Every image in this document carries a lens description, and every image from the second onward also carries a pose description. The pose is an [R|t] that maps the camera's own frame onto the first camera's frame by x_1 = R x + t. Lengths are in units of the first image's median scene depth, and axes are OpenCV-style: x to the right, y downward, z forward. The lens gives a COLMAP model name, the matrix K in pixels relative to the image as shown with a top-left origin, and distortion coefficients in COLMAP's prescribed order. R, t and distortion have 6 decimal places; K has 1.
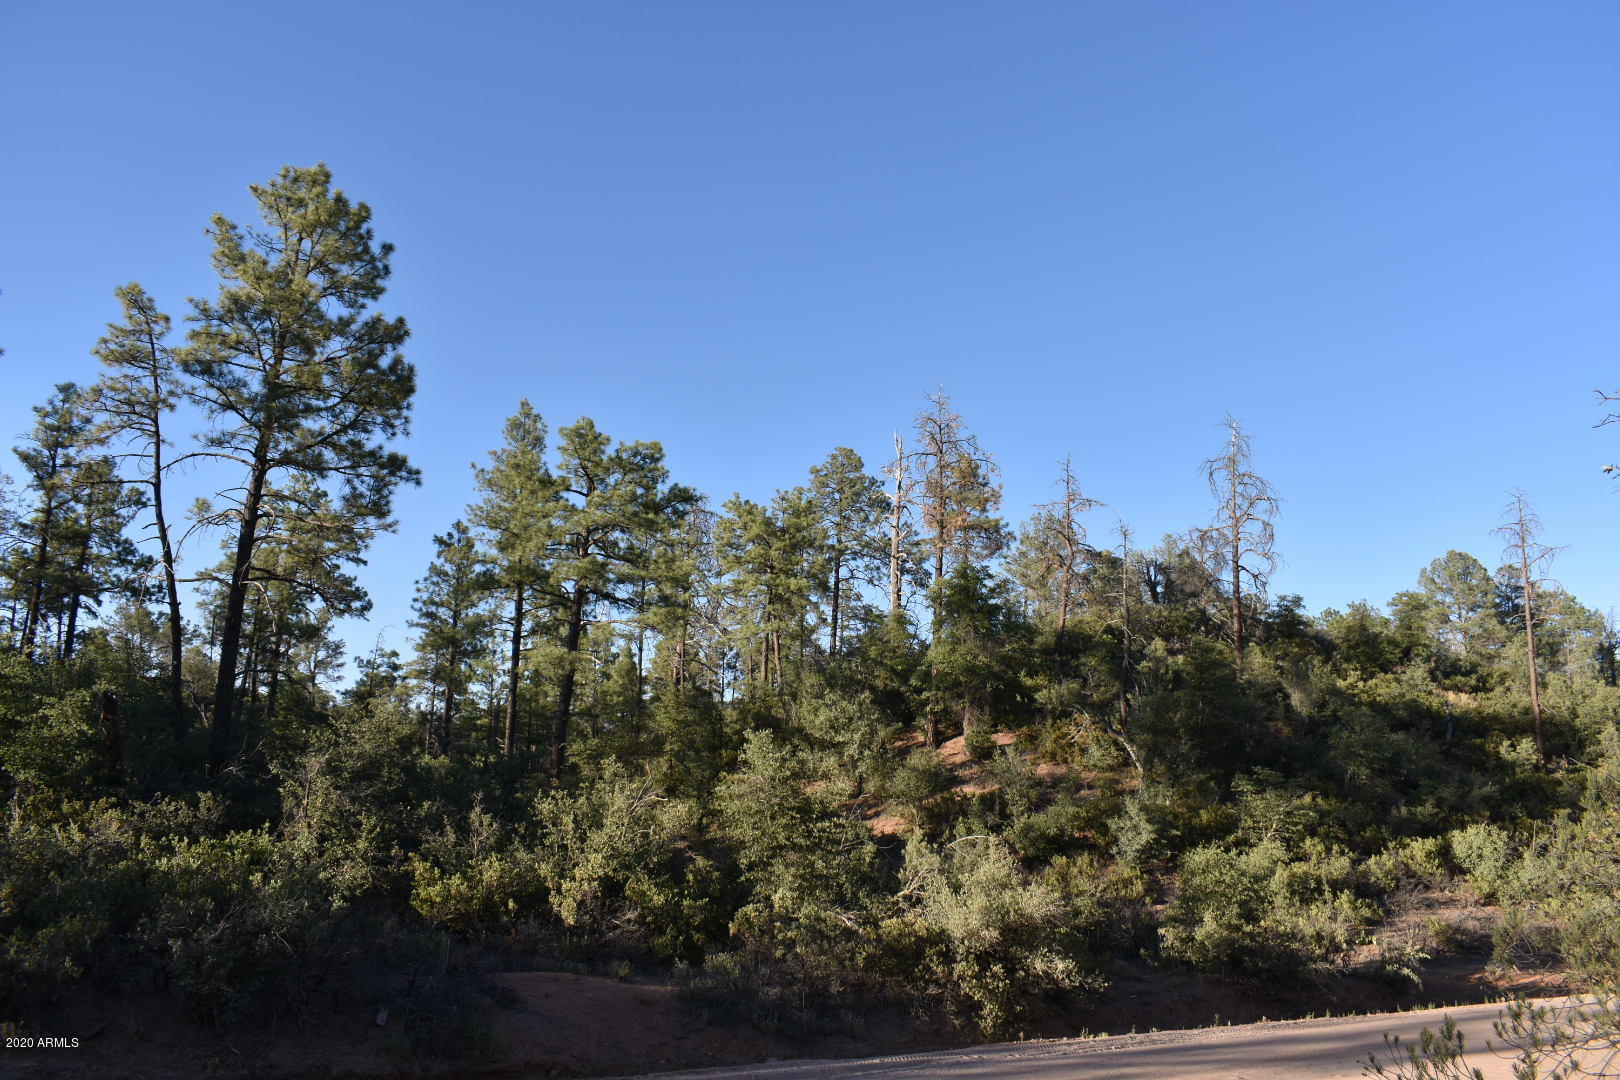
lens RADIAL K [[1276.9, 0, 810.0], [0, 1276.9, 540.0], [0, 0, 1]] dist [-0.087576, 0.007127]
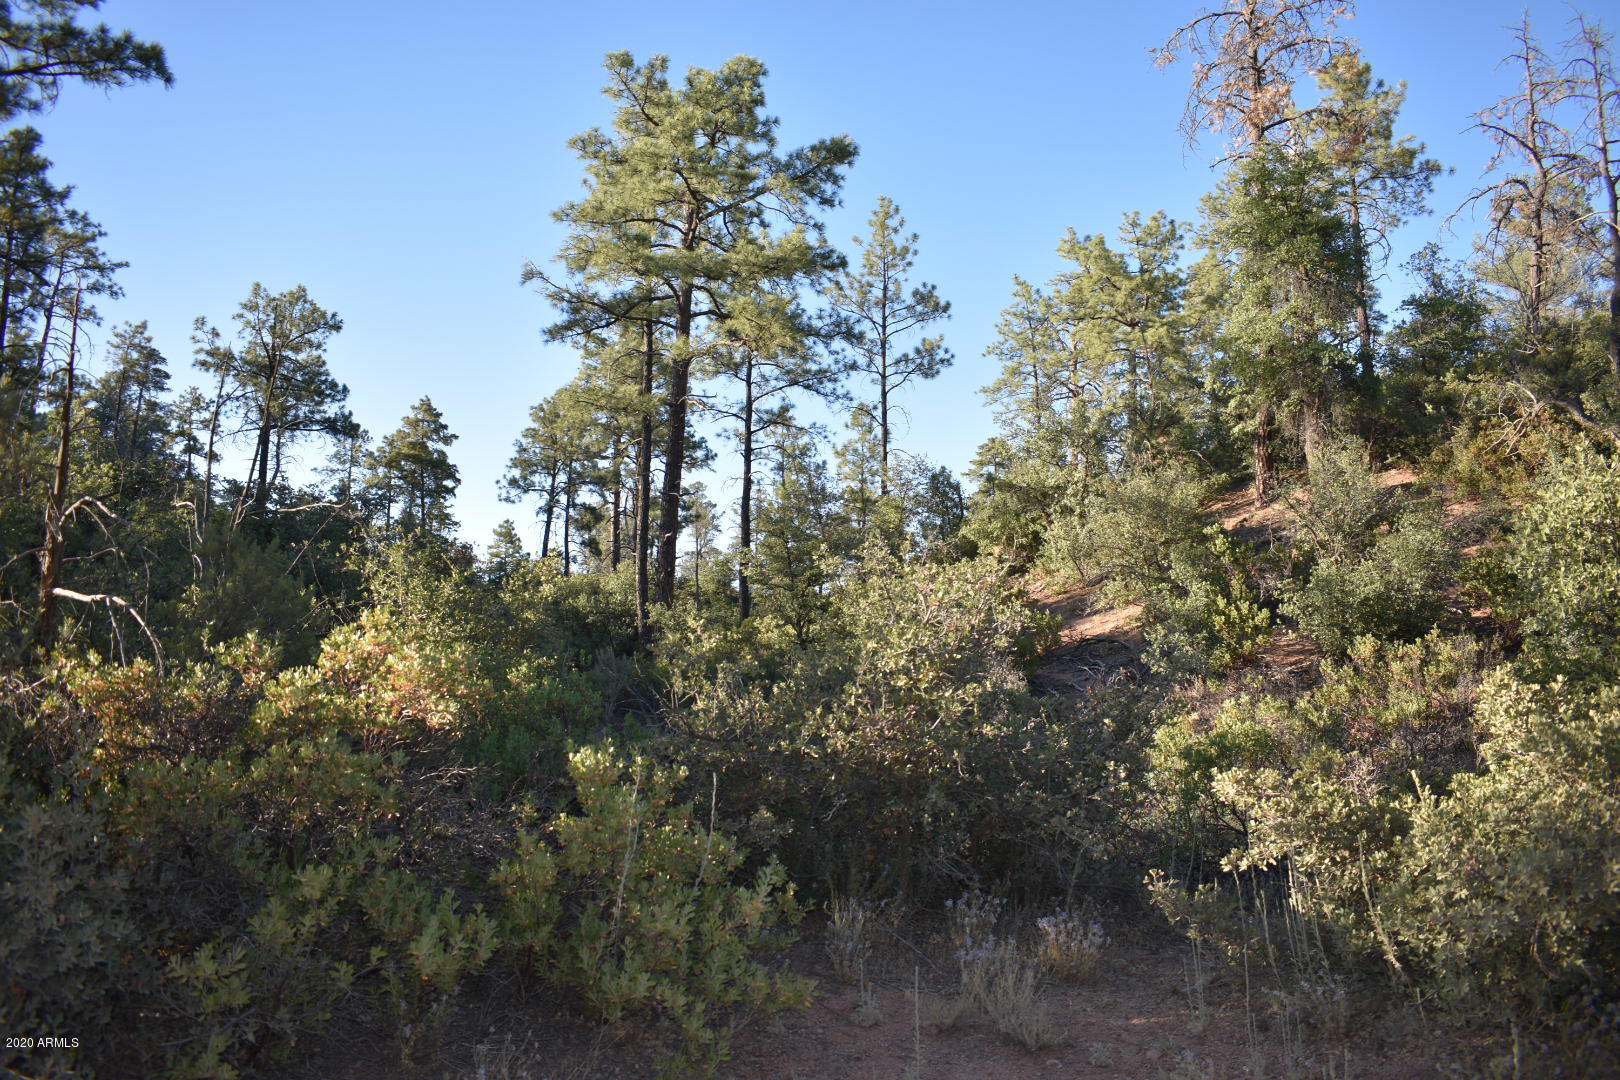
lens RADIAL K [[1276.9, 0, 810.0], [0, 1276.9, 540.0], [0, 0, 1]] dist [-0.087576, 0.007127]
pose [[0.899547, -0.073558, -0.430587, 0.188145], [0.105869, 0.993044, 0.051529, 0.155688], [0.423801, -0.091939, 0.901077, 0.486633]]
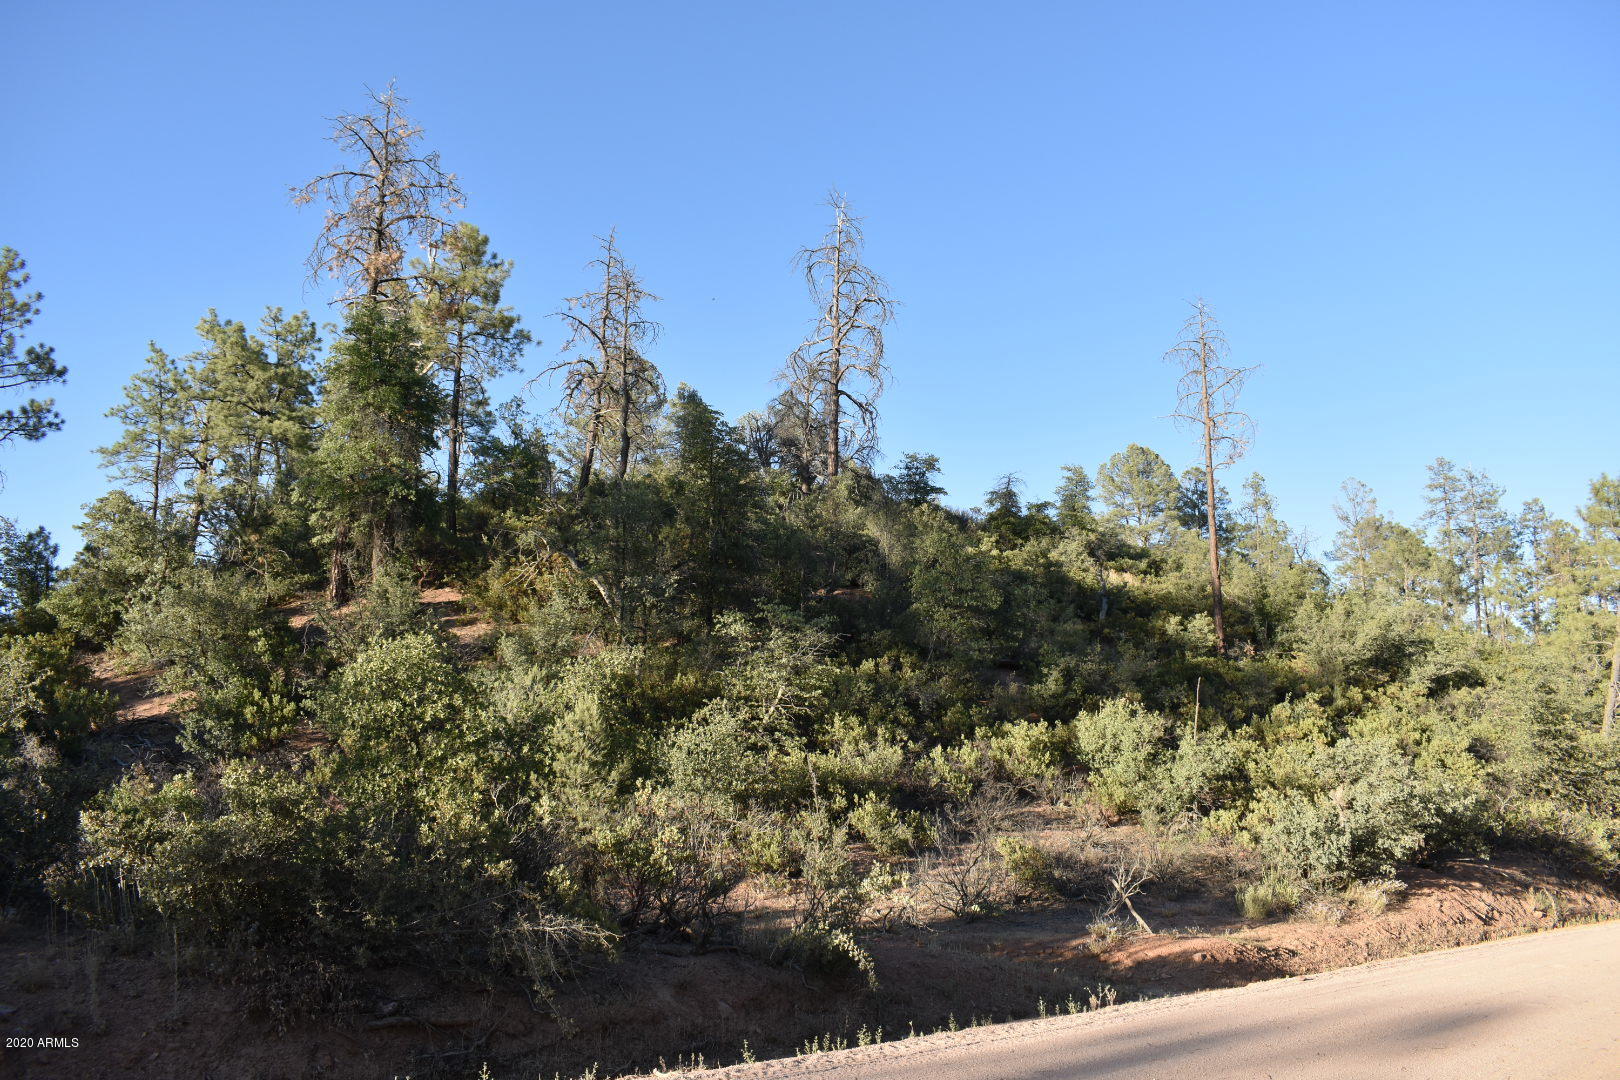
lens RADIAL K [[1276.9, 0, 810.0], [0, 1276.9, 540.0], [0, 0, 1]] dist [-0.087576, 0.007127]
pose [[0.978367, 0.023181, 0.205572, 0.242494], [-0.026945, 0.999516, 0.015530, 0.136570], [-0.205112, -0.020733, 0.978519, 0.387114]]
